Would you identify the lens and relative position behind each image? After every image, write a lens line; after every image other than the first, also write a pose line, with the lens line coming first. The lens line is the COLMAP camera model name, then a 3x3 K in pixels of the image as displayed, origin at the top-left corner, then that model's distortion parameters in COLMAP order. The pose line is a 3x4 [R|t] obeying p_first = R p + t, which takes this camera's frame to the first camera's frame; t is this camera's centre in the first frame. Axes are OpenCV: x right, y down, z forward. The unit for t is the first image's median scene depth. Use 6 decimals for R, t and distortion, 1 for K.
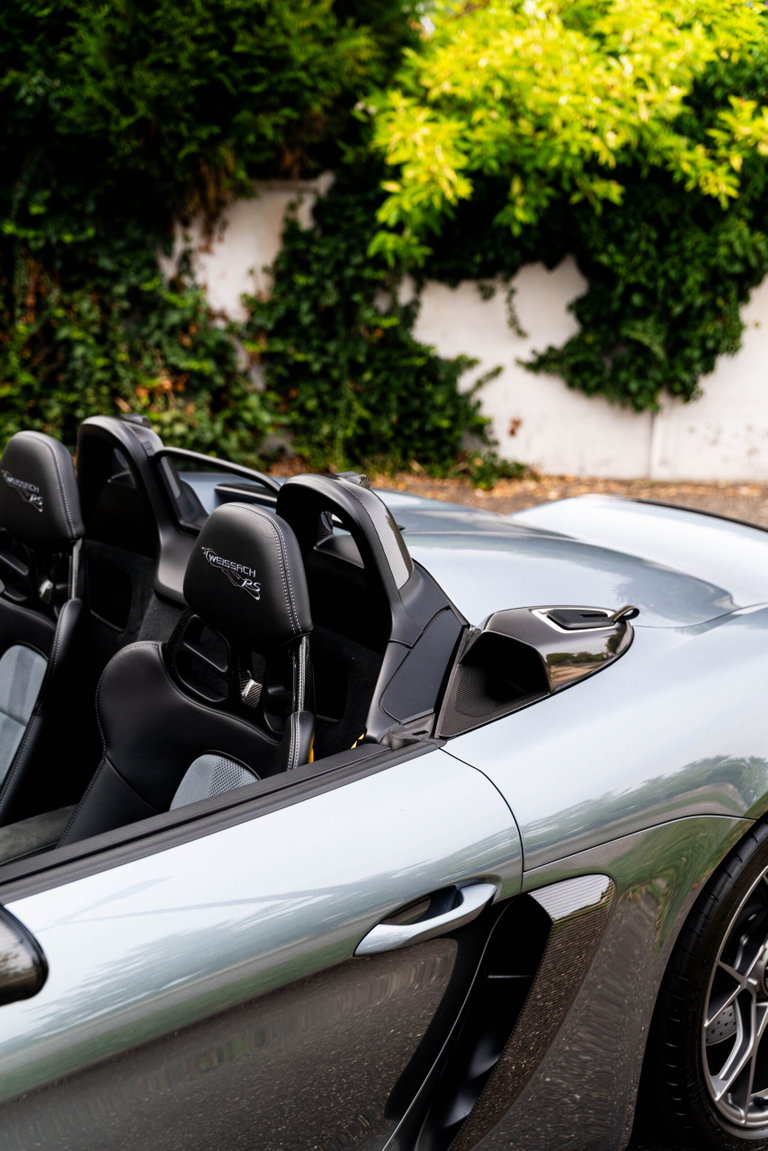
lens RADIAL K [[1495.3, 0, 384.0], [0, 1495.3, 575.5], [0, 0, 1]] dist [0.031826, 0.032915]
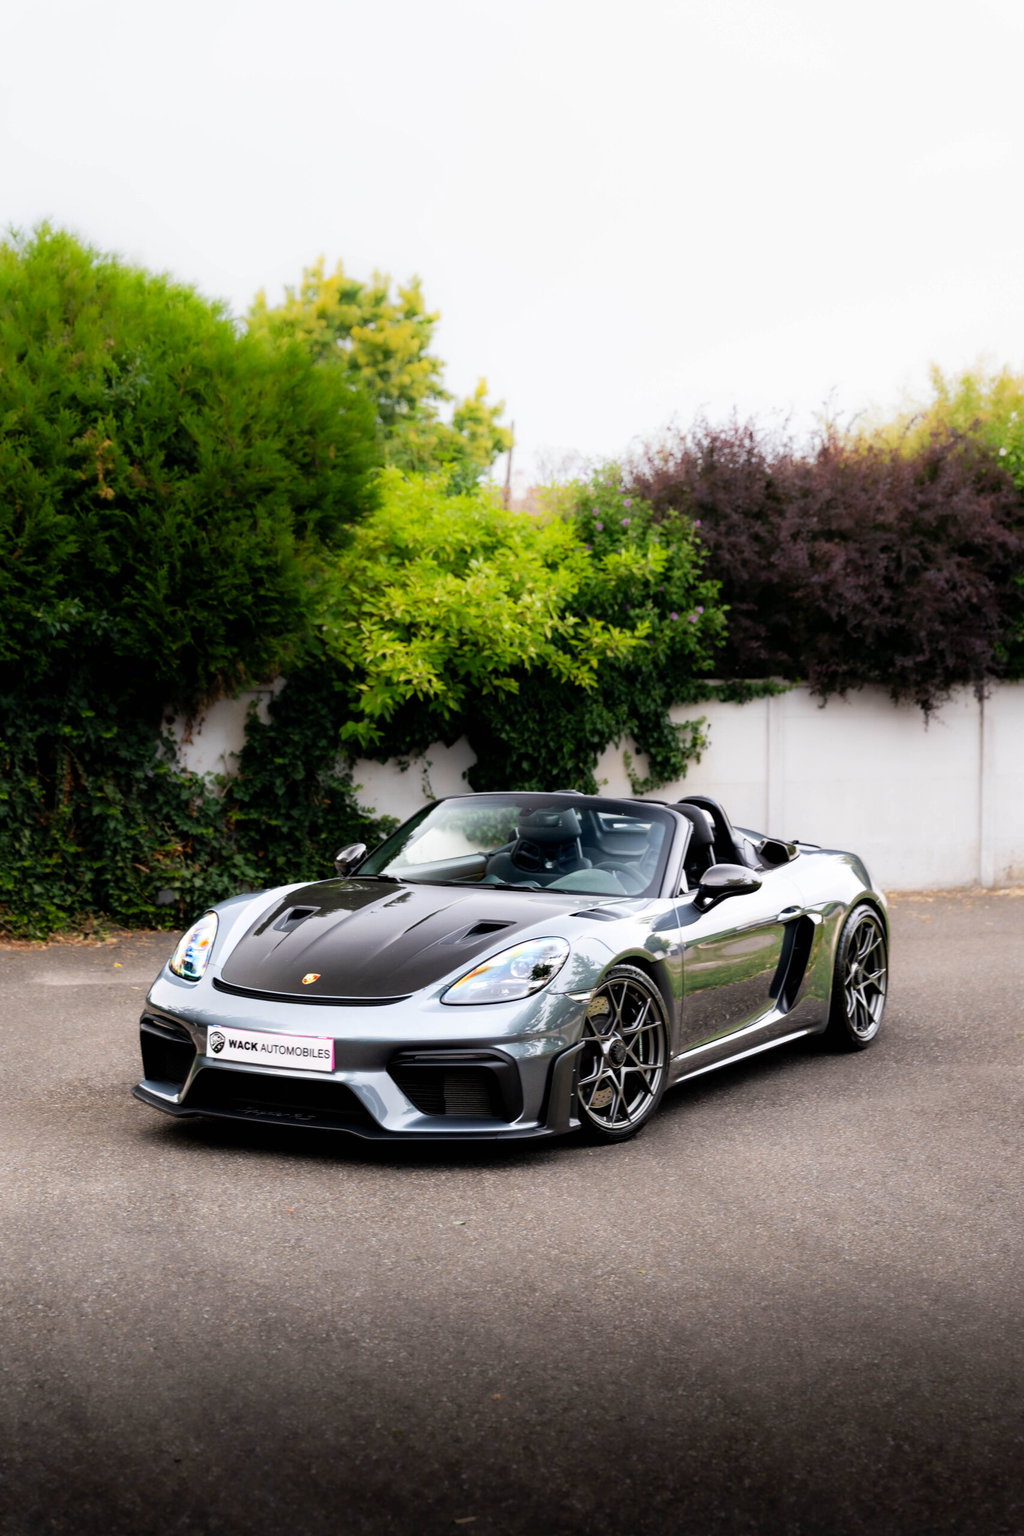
lens RADIAL K [[2302.1, 0, 512.0], [0, 2302.1, 768.0], [0, 0, 1]] dist [0.041178, 0.085470]
pose [[0.933114, -0.042109, 0.357108, -0.566154], [0.114139, 0.976445, -0.183103, 0.185999], [-0.340986, 0.211616, 0.915941, -0.840746]]
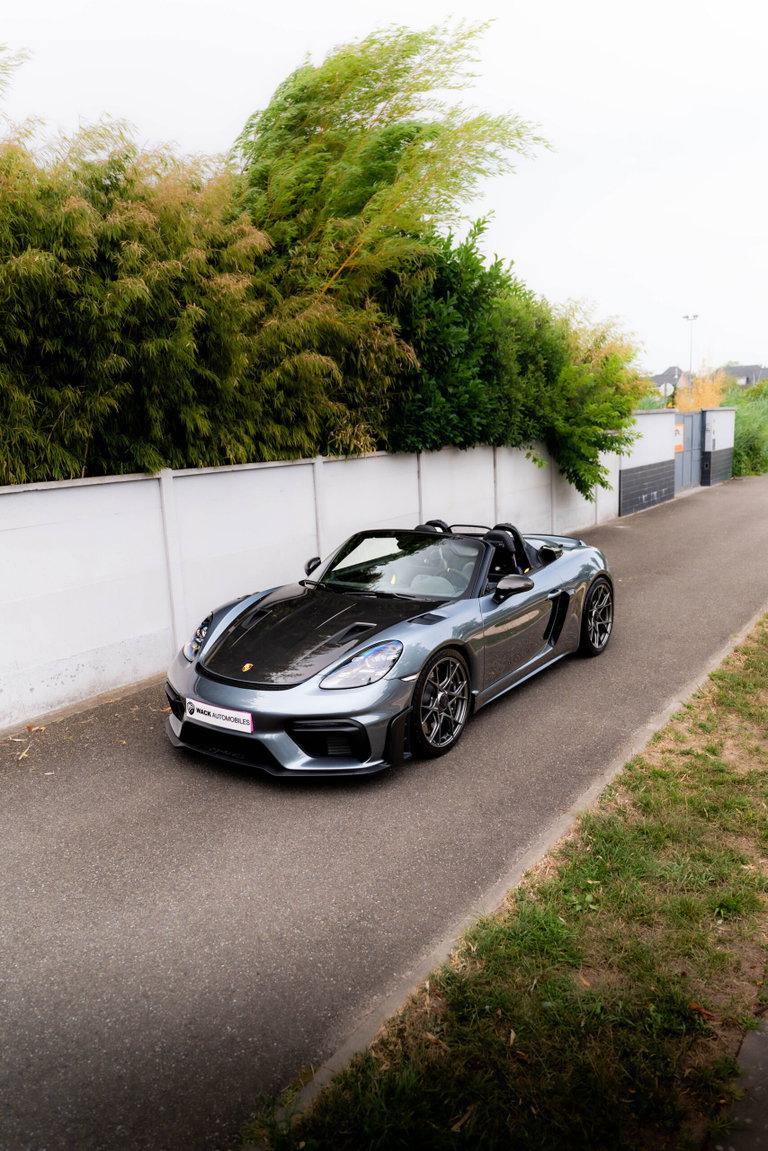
lens RADIAL K [[820.5, 0, 384.0], [0, 820.5, 575.5], [0, 0, 1]] dist [-0.008186, 0.001285]
pose [[0.966823, -0.115058, 0.228070, -0.321647], [0.131858, 0.989464, -0.059794, 0.063033], [-0.218787, 0.087883, 0.971807, -0.466007]]
